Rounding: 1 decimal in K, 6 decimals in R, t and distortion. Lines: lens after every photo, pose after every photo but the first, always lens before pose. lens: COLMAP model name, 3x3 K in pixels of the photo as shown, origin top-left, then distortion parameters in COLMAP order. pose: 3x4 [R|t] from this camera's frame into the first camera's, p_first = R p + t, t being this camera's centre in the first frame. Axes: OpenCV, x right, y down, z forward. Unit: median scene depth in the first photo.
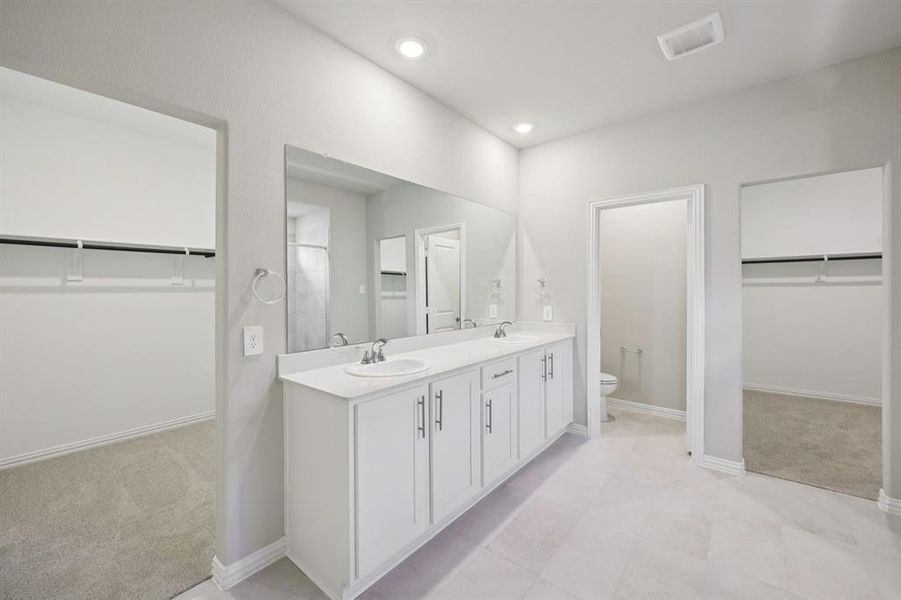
lens RADIAL K [[365.7, 0, 451.9], [0, 365.7, 295.1], [0, 0, 1]] dist [-0.001785, -0.000002]
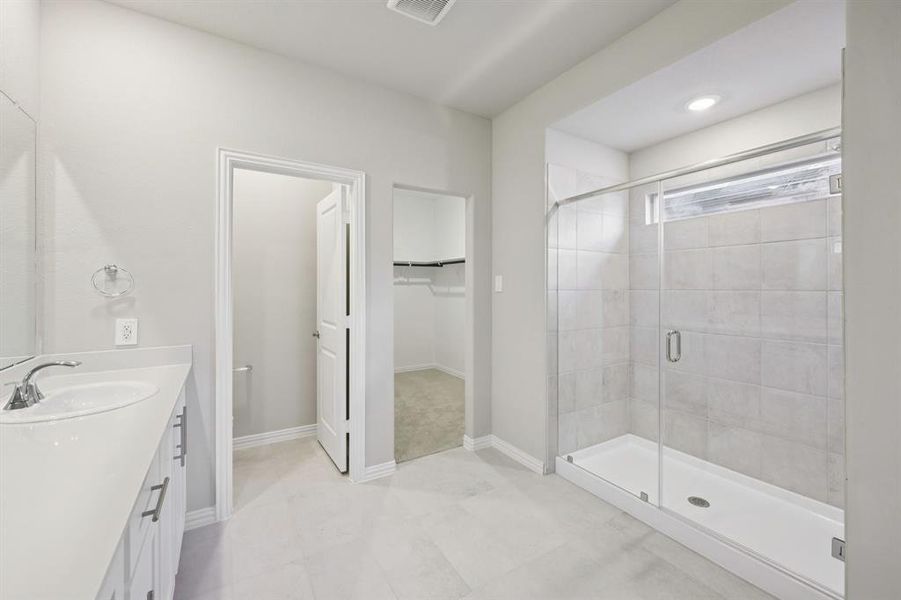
lens RADIAL K [[365.7, 0, 450.4], [0, 365.7, 292.7], [0, 0, 1]] dist [-0.001785, -0.000002]
pose [[0.328871, -0.005545, 0.944358, -0.100456], [0.010041, 0.999947, 0.002375, -0.003547], [-0.944321, 0.008701, 0.328910, 0.470280]]
